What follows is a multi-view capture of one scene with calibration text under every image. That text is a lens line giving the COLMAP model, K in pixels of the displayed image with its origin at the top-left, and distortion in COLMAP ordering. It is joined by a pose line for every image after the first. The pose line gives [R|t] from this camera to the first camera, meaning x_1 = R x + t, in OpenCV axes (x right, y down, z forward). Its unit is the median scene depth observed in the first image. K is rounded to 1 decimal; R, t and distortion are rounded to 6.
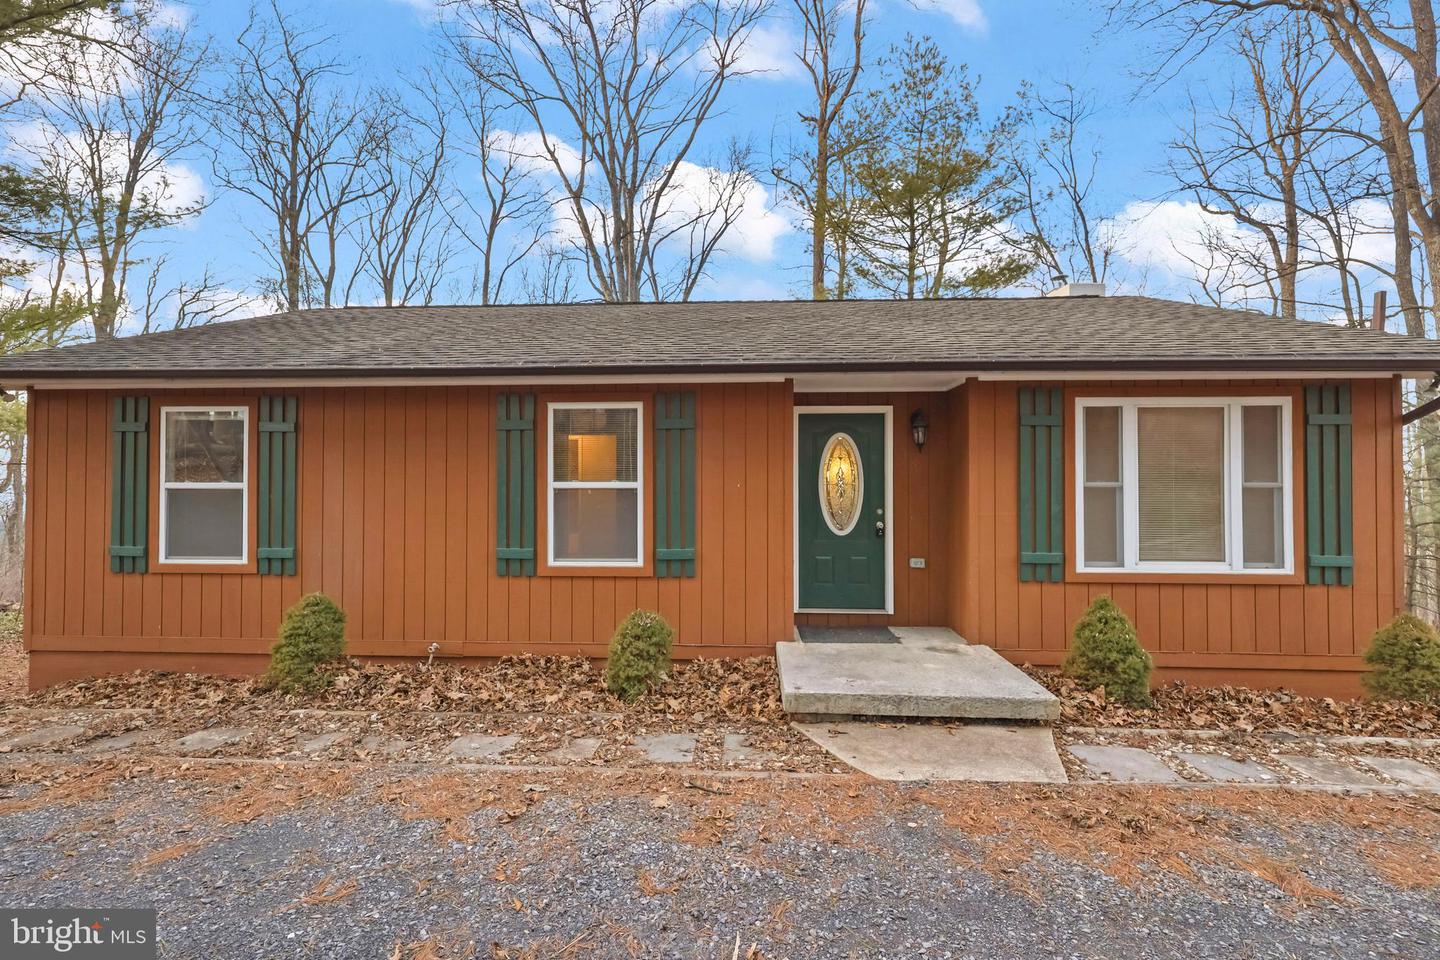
lens RADIAL K [[584.3, 0, 723.7], [0, 584.3, 475.8], [0, 0, 1]] dist [0.000942, 0.001005]
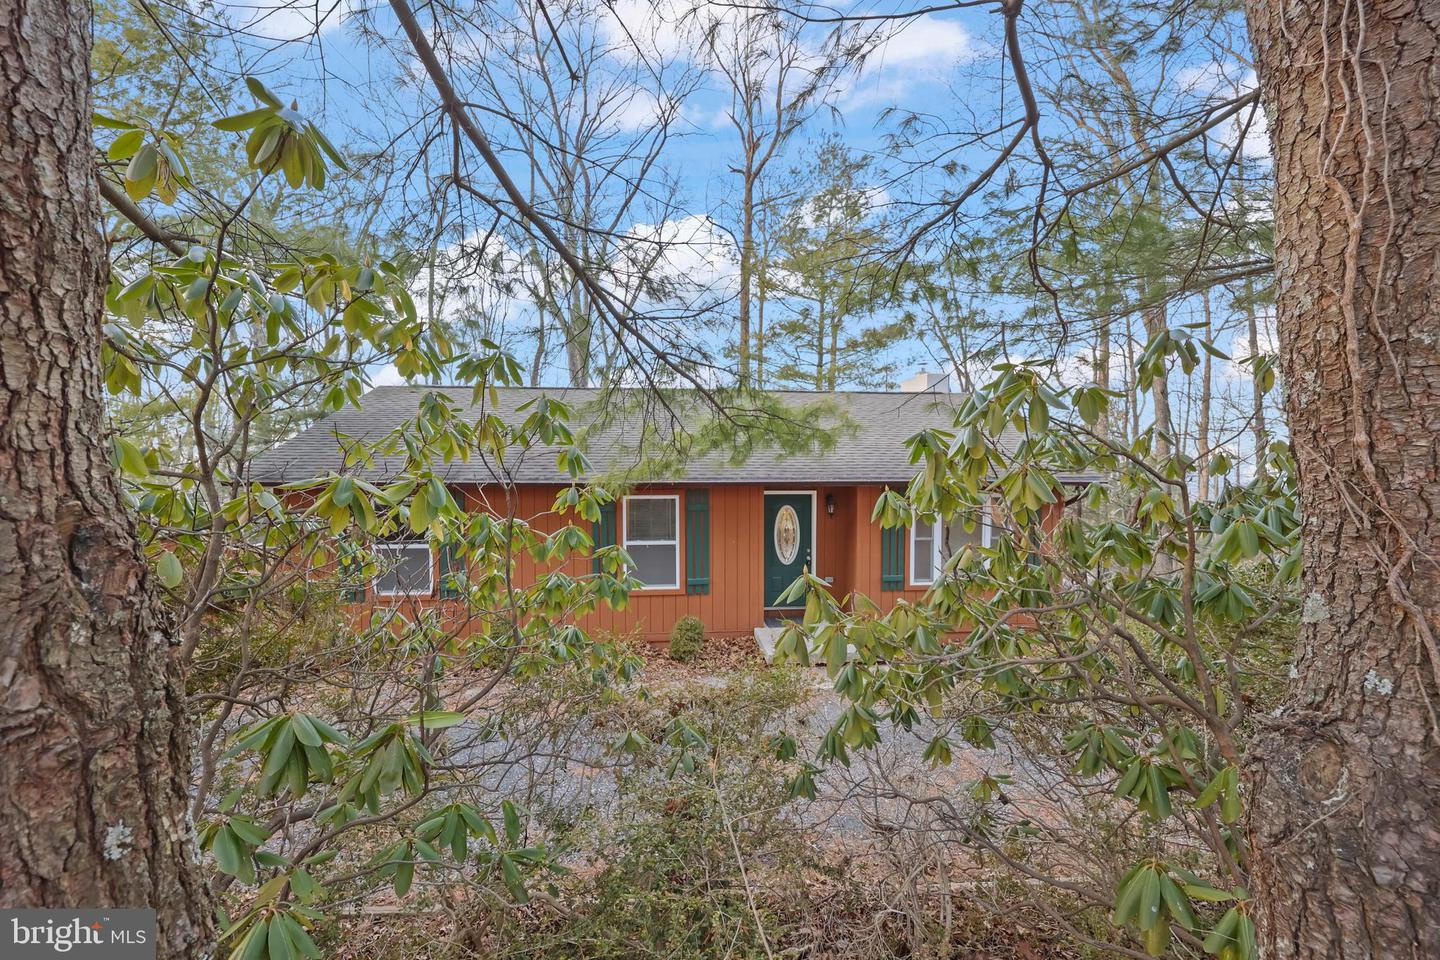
lens RADIAL K [[584.3, 0, 720.1], [0, 584.3, 474.8], [0, 0, 1]] dist [0.000942, 0.001005]
pose [[0.988644, -0.003701, 0.150230, -0.277676], [-0.003112, 0.998978, 0.045085, -0.264701], [-0.150244, -0.045040, 0.987622, -0.732987]]
